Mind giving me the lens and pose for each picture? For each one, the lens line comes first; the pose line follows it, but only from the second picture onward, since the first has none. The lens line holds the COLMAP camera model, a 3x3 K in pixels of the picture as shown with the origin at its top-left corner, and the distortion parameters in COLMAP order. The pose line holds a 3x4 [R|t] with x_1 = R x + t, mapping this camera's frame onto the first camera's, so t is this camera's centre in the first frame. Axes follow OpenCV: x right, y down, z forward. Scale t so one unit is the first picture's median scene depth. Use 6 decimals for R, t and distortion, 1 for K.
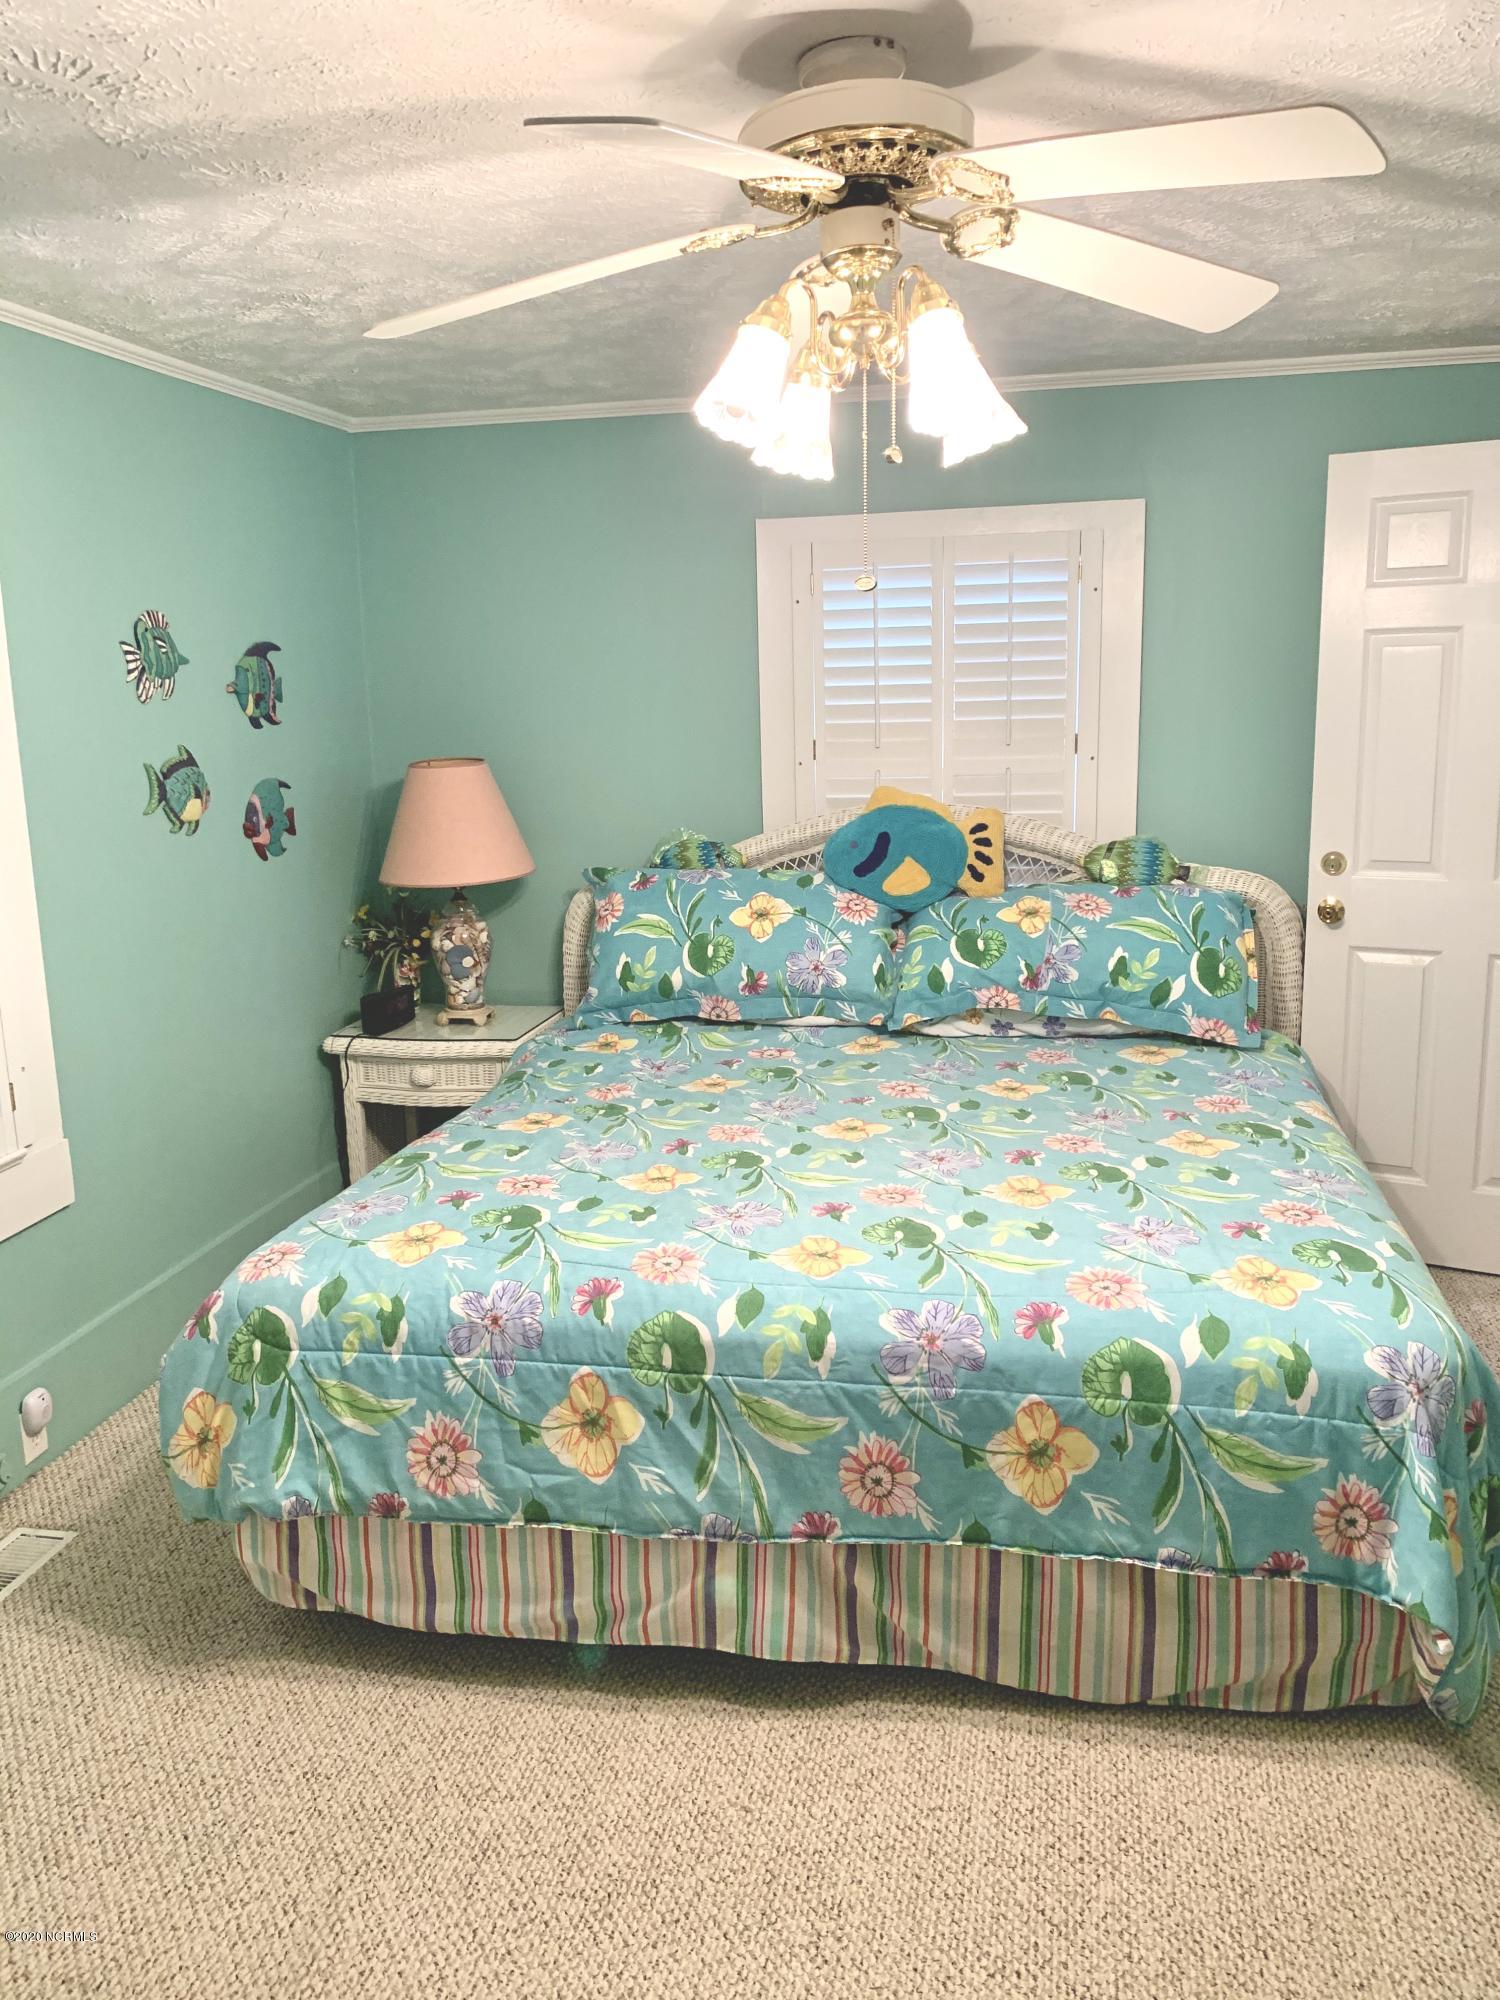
lens RADIAL K [[1537.4, 0, 741.6], [0, 1537.4, 983.5], [0, 0, 1]] dist [0.025268, -0.052799]
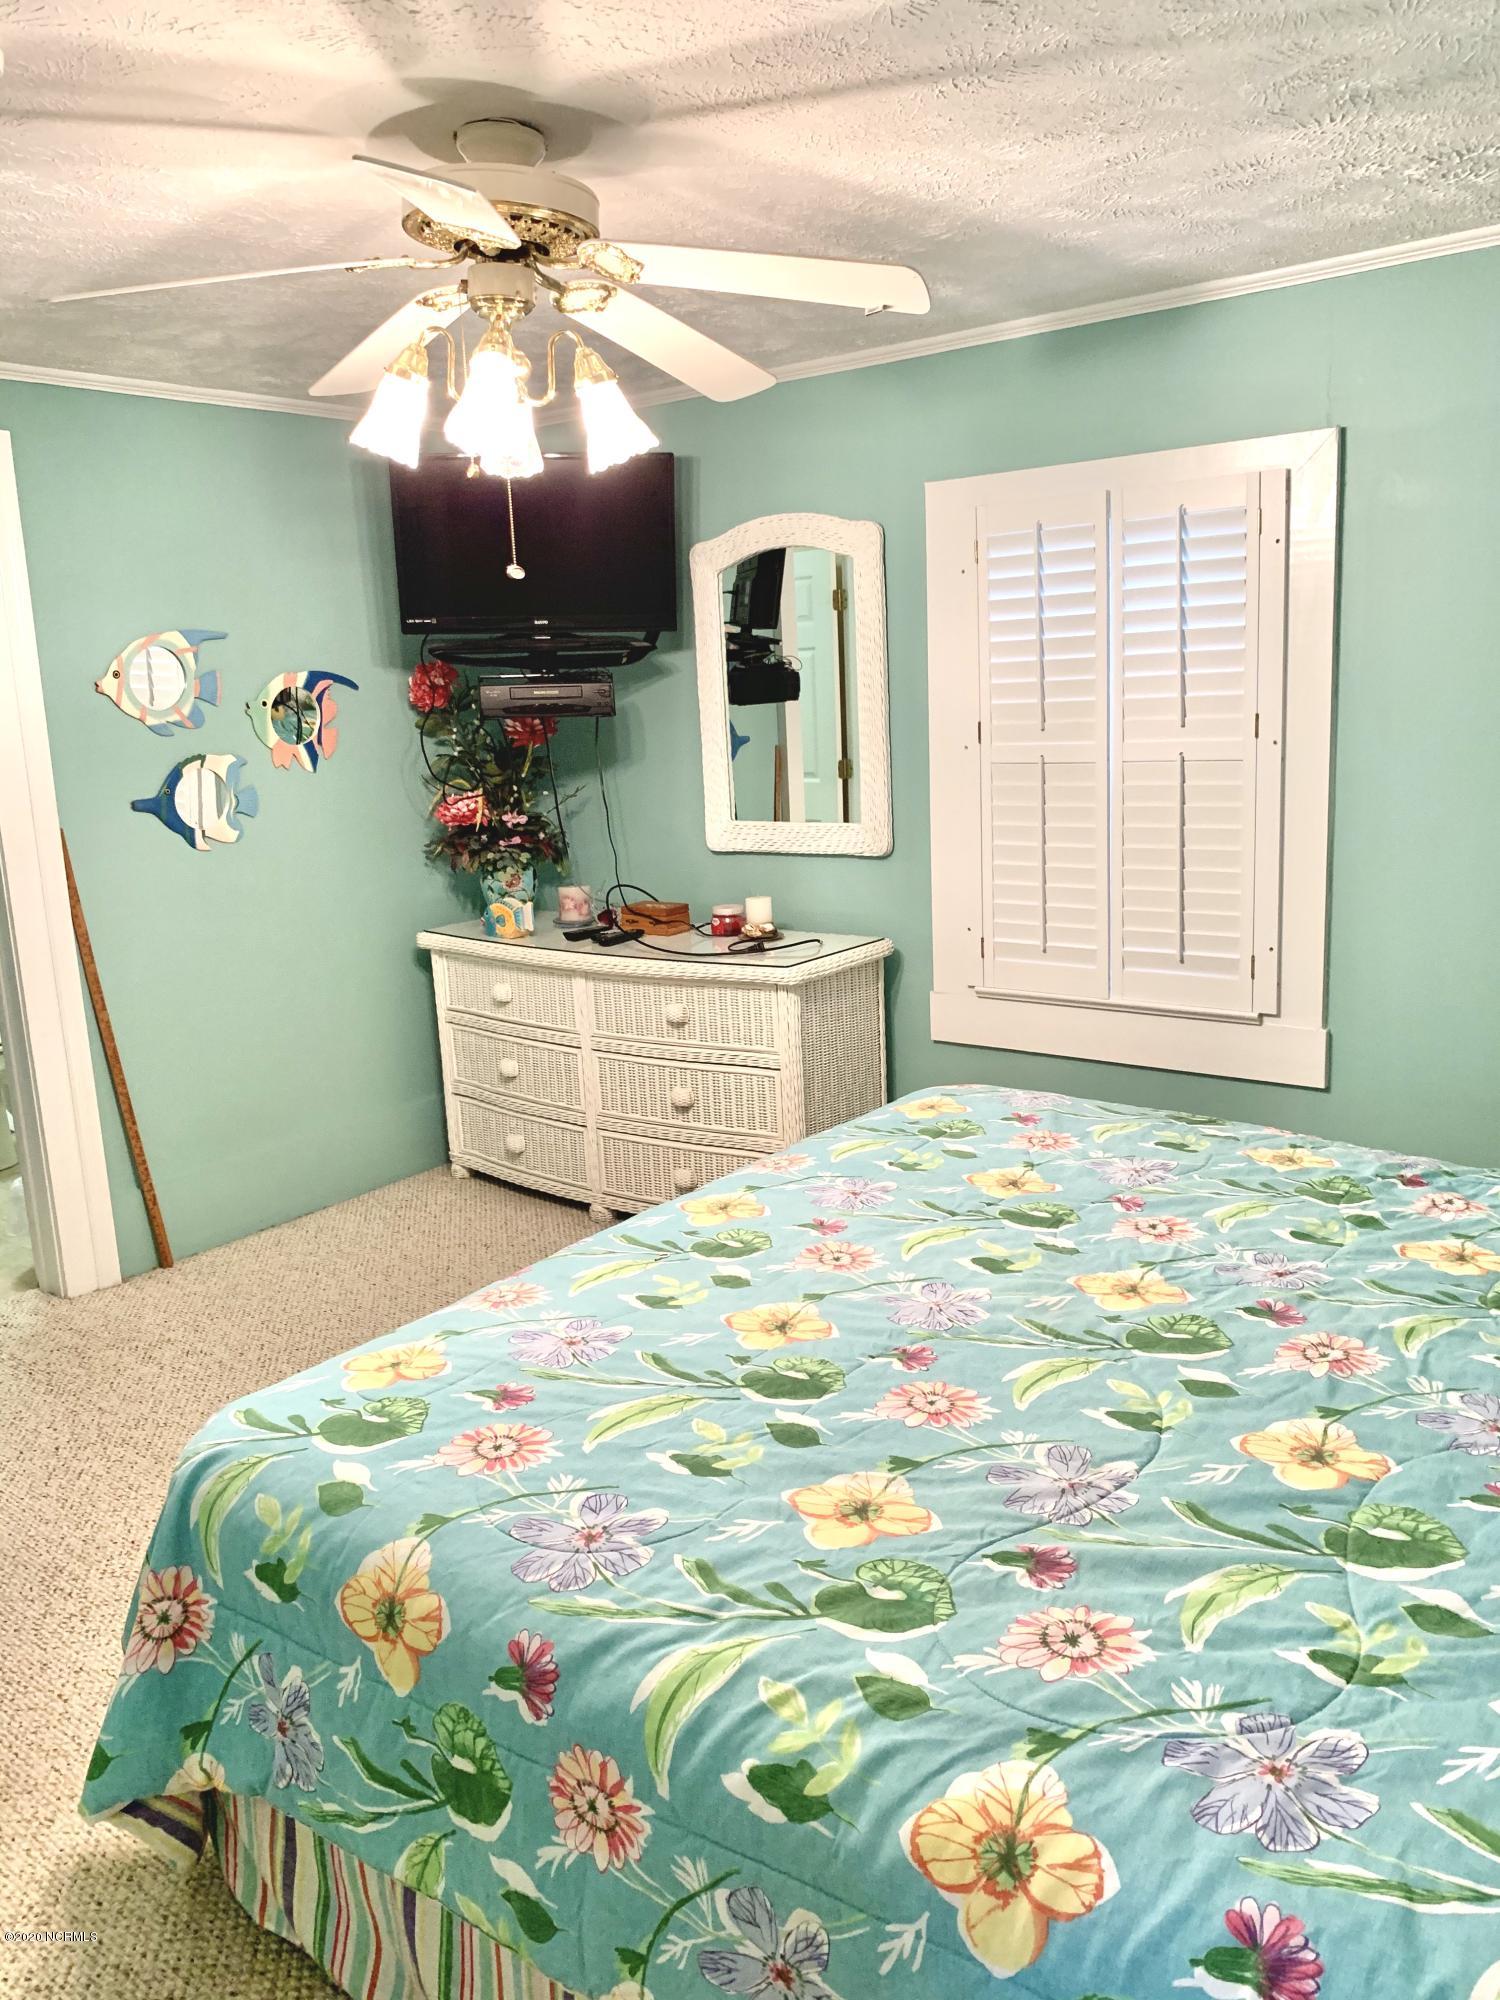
lens RADIAL K [[1537.4, 0, 747.7], [0, 1537.4, 1006.4], [0, 0, 1]] dist [0.025268, -0.052799]
pose [[-0.460314, 0.229410, -0.857602, 0.980029], [-0.112302, 0.943225, 0.312592, -0.300592], [0.880624, 0.240201, -0.408417, 1.532854]]
